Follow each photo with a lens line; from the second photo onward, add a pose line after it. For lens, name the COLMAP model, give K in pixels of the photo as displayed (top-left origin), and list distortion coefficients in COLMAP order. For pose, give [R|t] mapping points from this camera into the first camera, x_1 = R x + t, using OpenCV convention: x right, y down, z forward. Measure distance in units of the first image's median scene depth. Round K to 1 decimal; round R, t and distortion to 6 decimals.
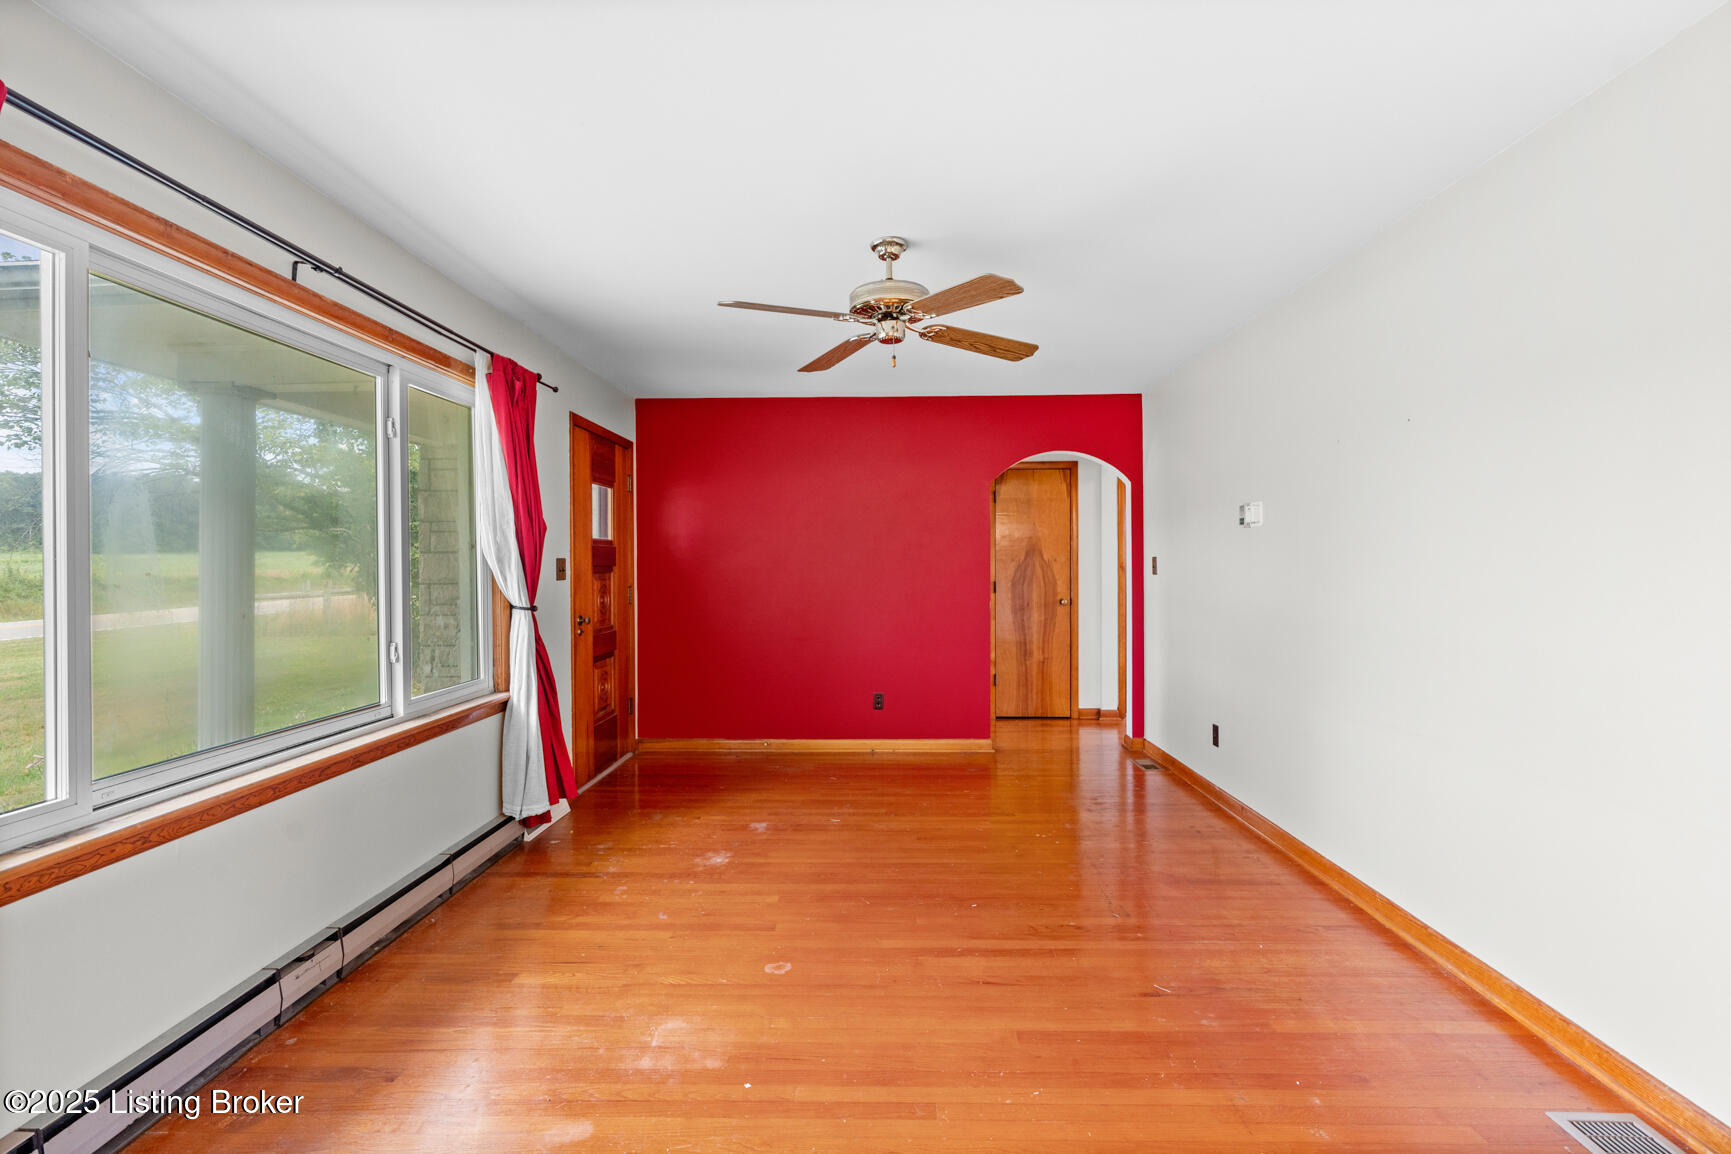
lens RADIAL K [[804.0, 0, 857.7], [0, 804.0, 554.6], [0, 0, 1]] dist [-0.000974, -0.000023]
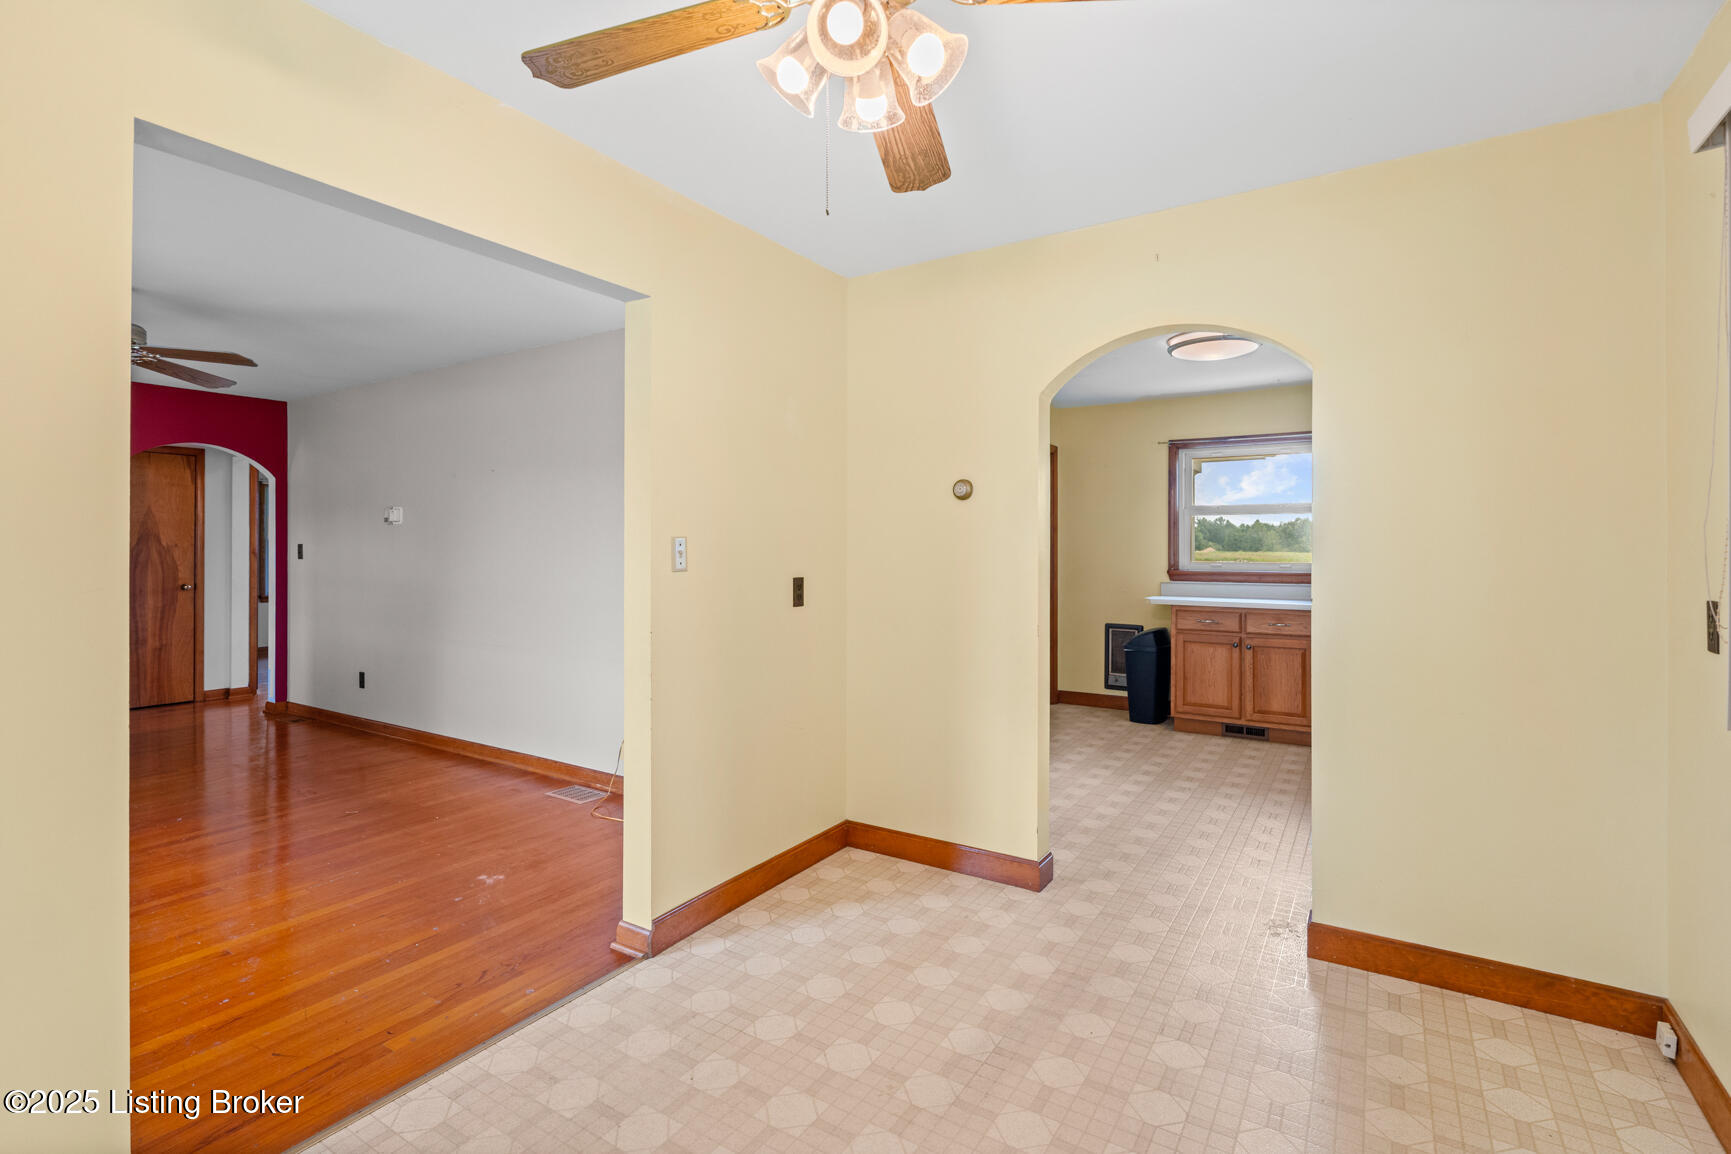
lens RADIAL K [[804.0, 0, 857.7], [0, 804.0, 554.6], [0, 0, 1]] dist [-0.000974, -0.000023]
pose [[0.524275, 0.002010, 0.851546, -0.162513], [-0.016040, 0.999843, 0.007516, -0.003114], [-0.851398, -0.017599, 0.524225, -0.246678]]
